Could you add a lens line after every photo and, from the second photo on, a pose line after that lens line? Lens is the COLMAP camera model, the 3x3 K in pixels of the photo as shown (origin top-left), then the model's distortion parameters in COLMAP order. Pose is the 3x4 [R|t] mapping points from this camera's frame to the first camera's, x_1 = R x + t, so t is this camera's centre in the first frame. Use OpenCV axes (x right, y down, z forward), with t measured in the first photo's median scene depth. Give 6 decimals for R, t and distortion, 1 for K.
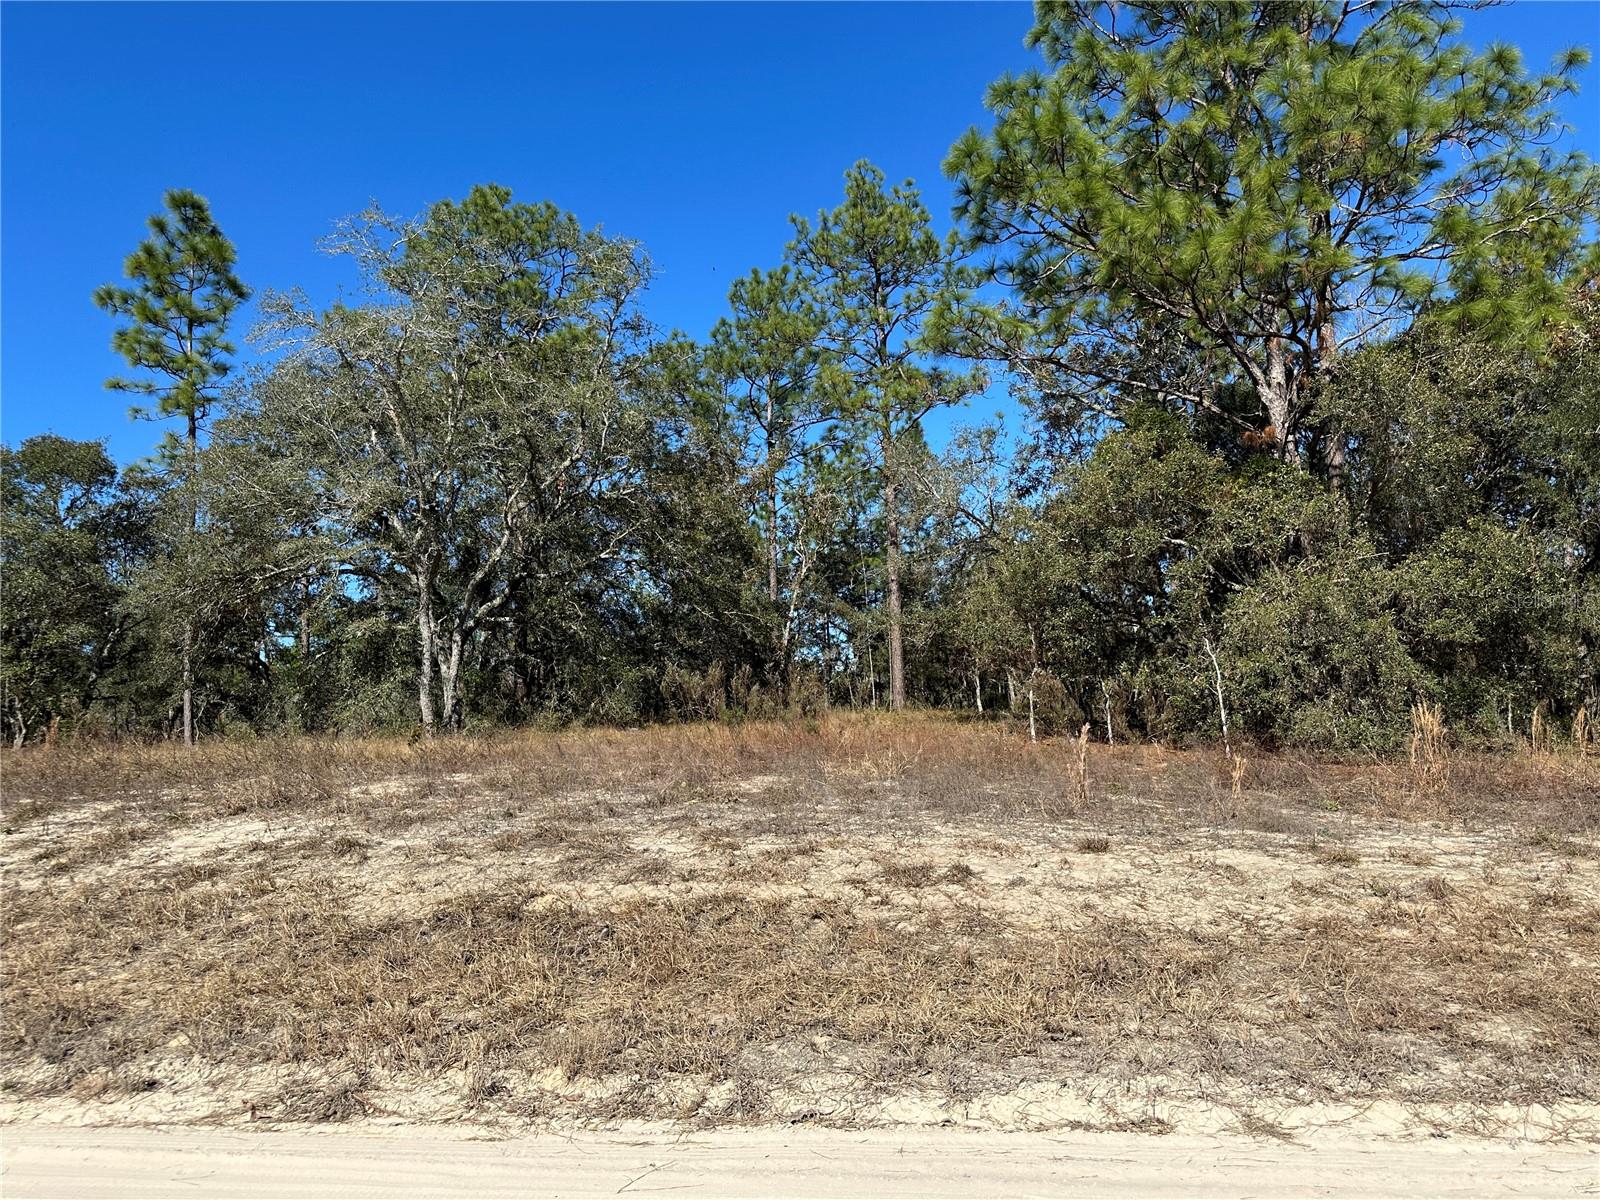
lens RADIAL K [[1113.1, 0, 793.0], [0, 1113.1, 607.5], [0, 0, 1]] dist [0.048890, -0.008285]
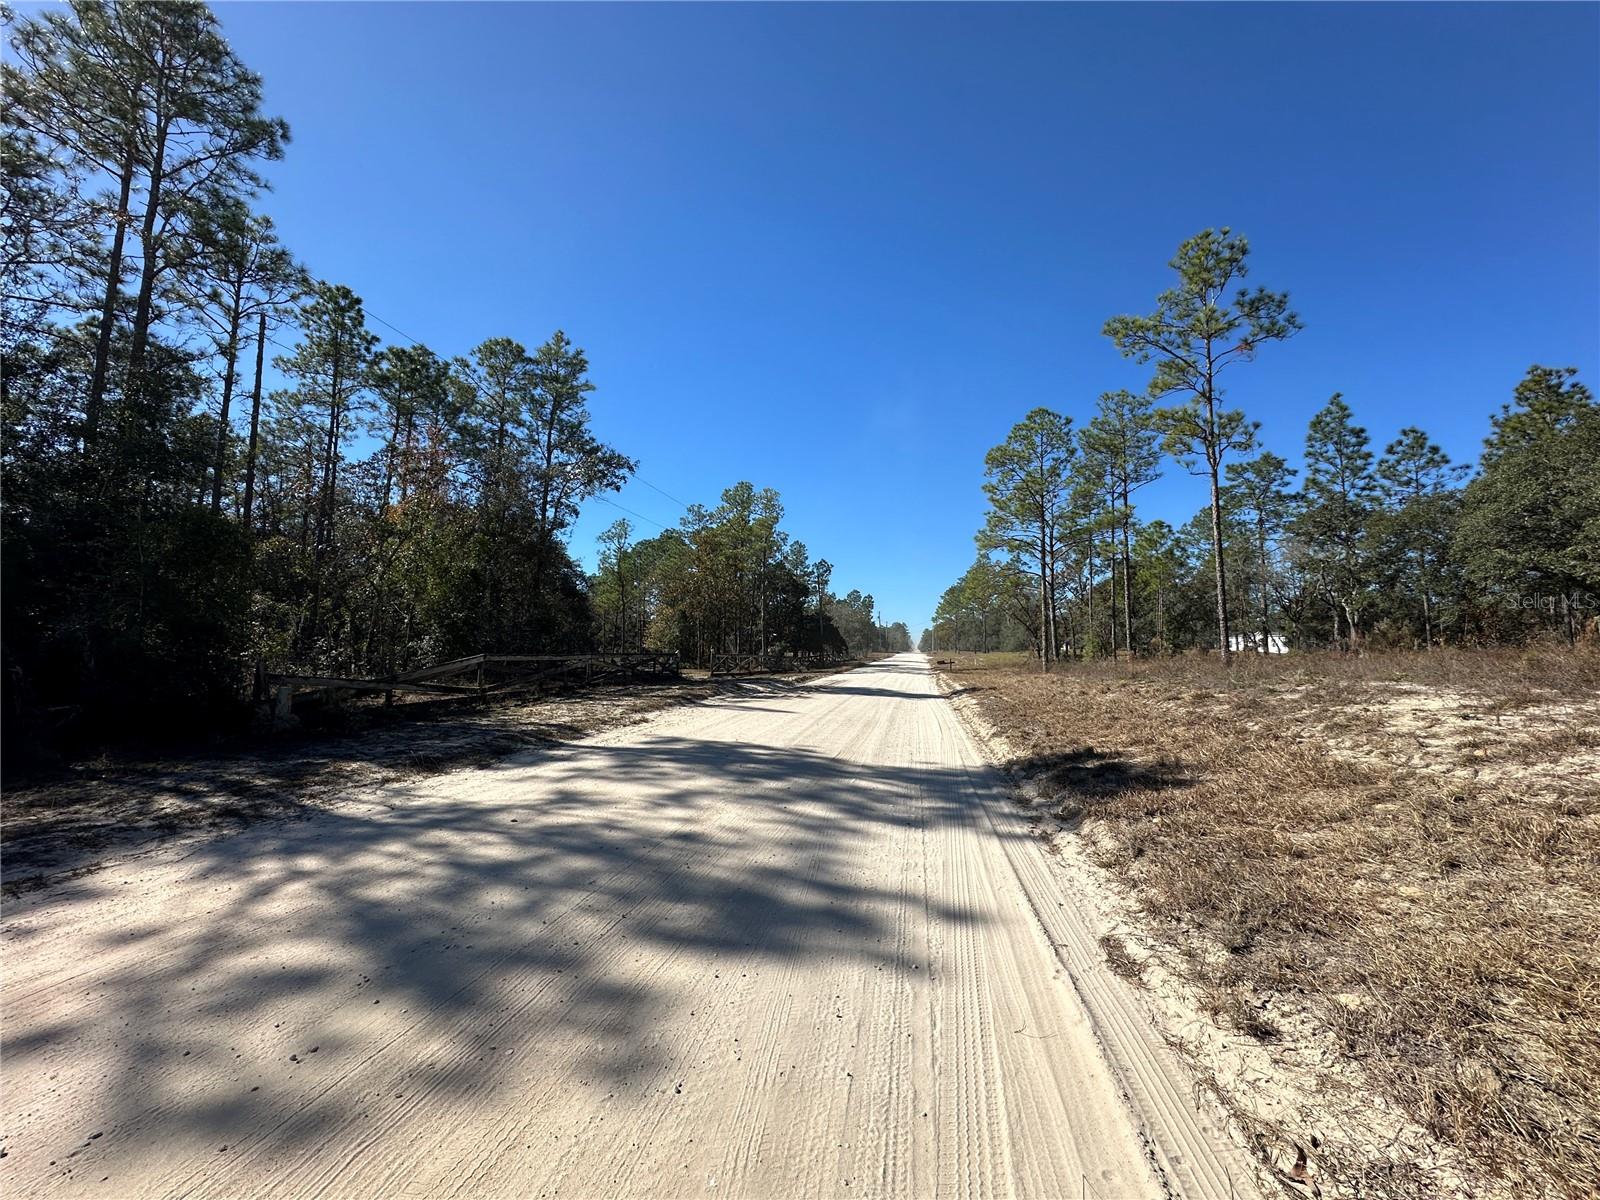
lens RADIAL K [[636.9, 0, 786.2], [0, 636.9, 603.3], [0, 0, 1]] dist [0.000774, -0.000552]
pose [[-0.025279, -0.042067, -0.998795, -0.008000], [0.112149, 0.992688, -0.044649, 0.012189], [0.993370, -0.113143, -0.020376, 0.124005]]
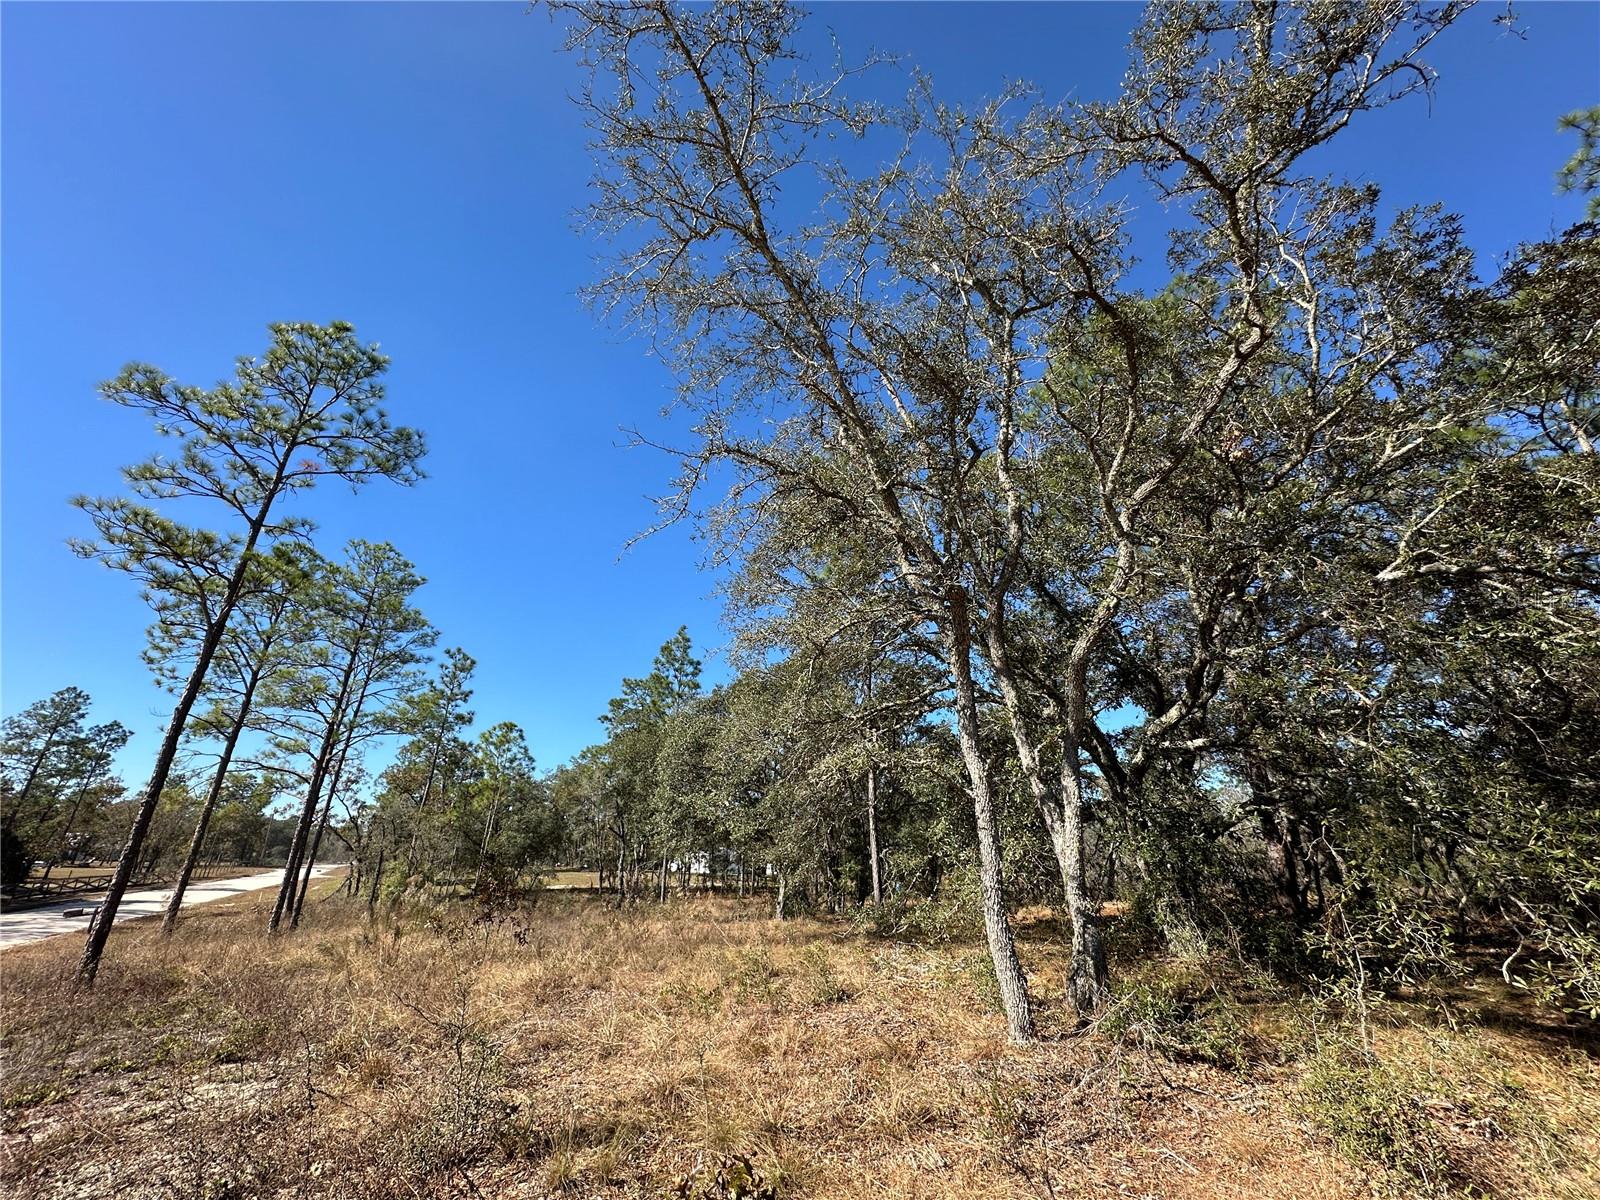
lens RADIAL K [[636.9, 0, 796.3], [0, 636.9, 599.5], [0, 0, 1]] dist [0.000774, -0.000552]
pose [[0.642865, -0.256355, -0.721808, -0.124983], [0.059028, 0.956111, -0.286998, 0.020211], [0.763701, 0.141894, 0.629783, 0.567467]]
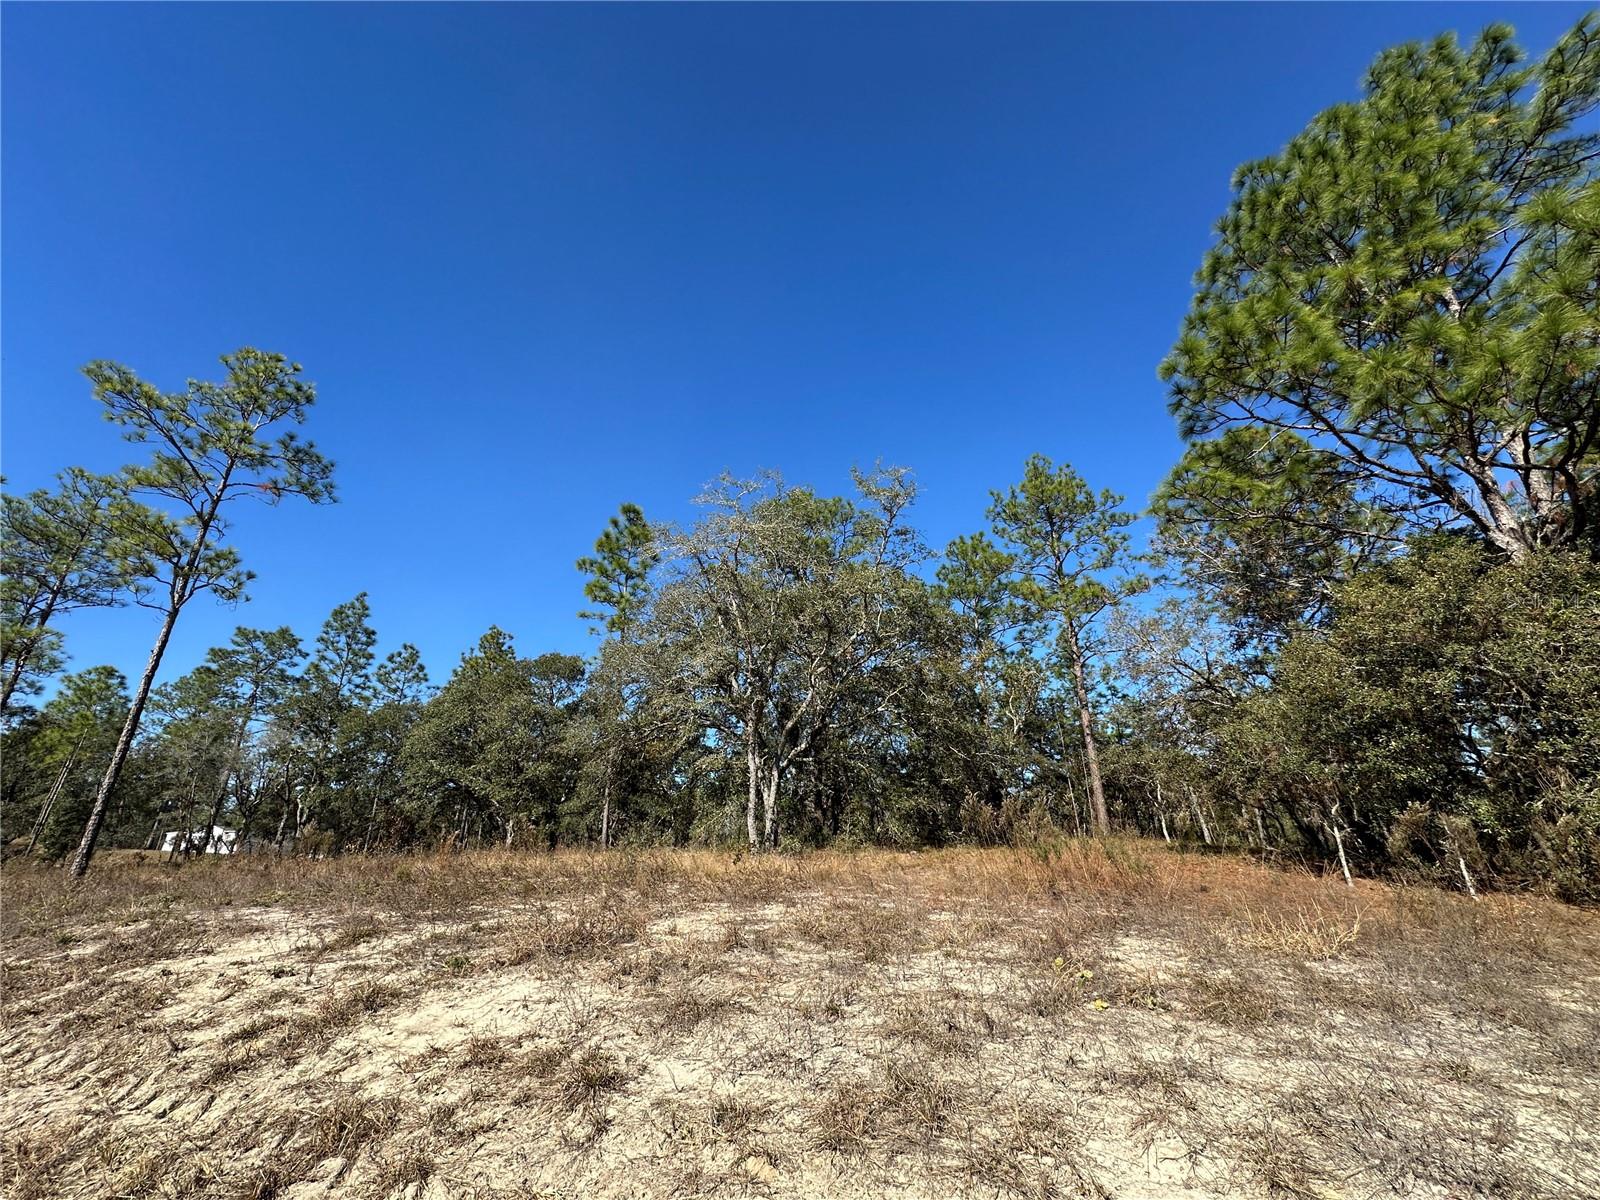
lens RADIAL K [[636.9, 0, 807.3], [0, 636.9, 595.4], [0, 0, 1]] dist [0.000774, -0.000552]
pose [[0.969443, -0.061699, -0.237433, -0.058682], [-0.001198, 0.966653, -0.256089, 0.014646], [0.245315, 0.248548, 0.937040, 0.206434]]
